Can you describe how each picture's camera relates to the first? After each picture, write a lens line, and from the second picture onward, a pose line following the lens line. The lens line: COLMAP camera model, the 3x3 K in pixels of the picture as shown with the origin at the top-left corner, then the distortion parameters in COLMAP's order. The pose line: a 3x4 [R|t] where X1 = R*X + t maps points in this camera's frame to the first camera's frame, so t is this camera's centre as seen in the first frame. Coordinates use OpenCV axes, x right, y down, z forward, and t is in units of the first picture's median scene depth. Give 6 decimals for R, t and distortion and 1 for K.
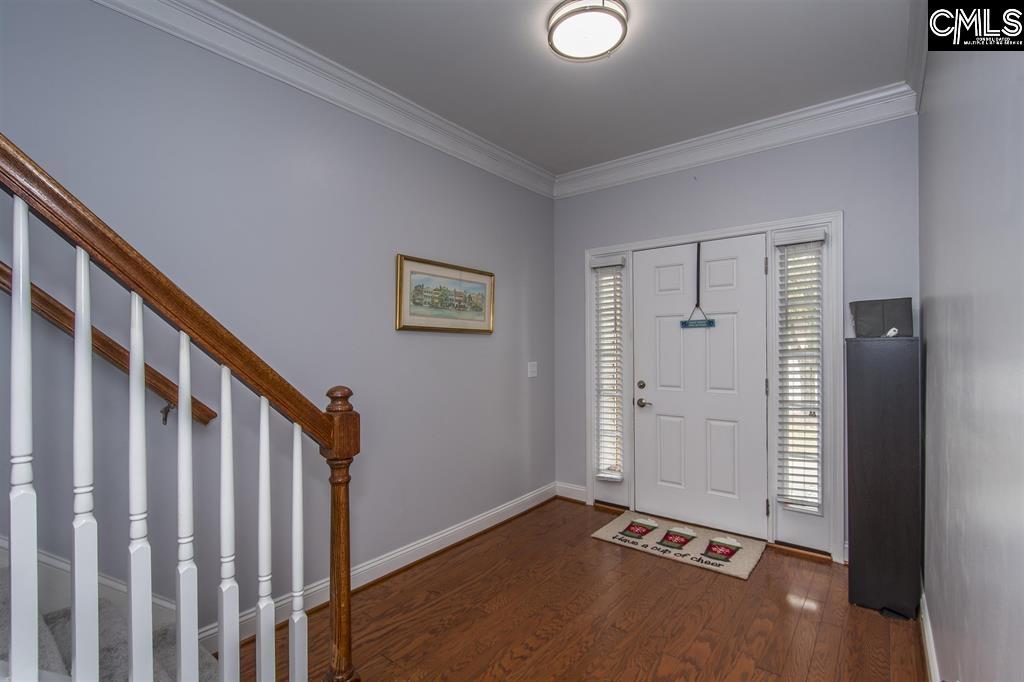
lens RADIAL K [[469.5, 0, 487.8], [0, 469.5, 348.9], [0, 0, 1]] dist [0.000196, -0.002300]
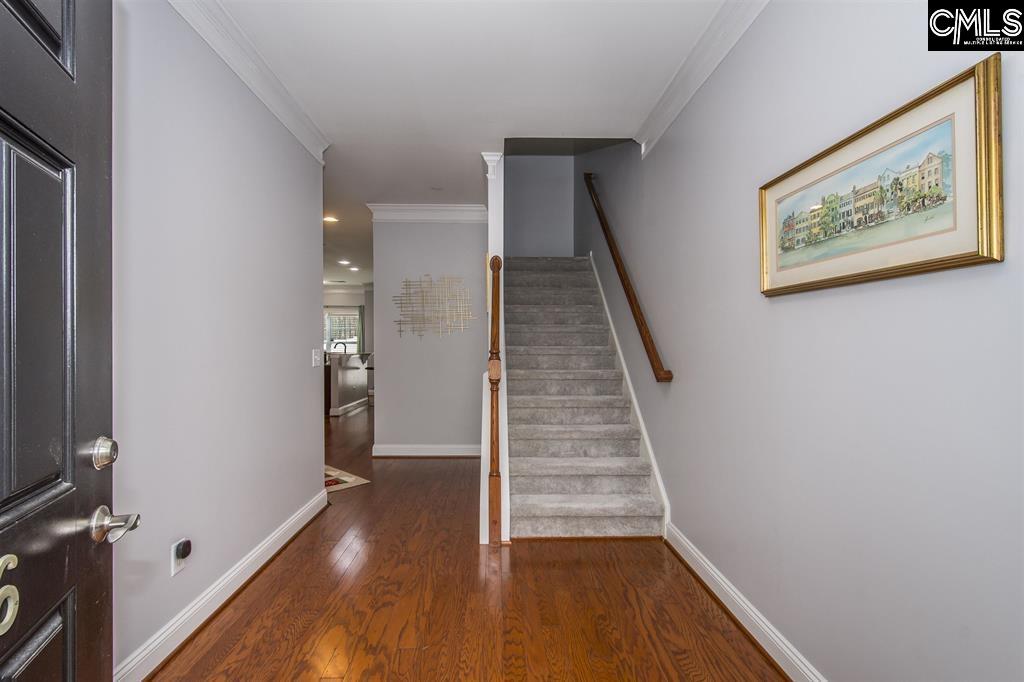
lens RADIAL K [[469.5, 0, 509.0], [0, 469.5, 340.4], [0, 0, 1]] dist [0.000196, -0.002300]
pose [[-0.741194, 0.000643, -0.671291, 0.503810], [0.003128, 0.999992, -0.002495, 0.020713], [0.671284, -0.003949, -0.741190, 1.178386]]
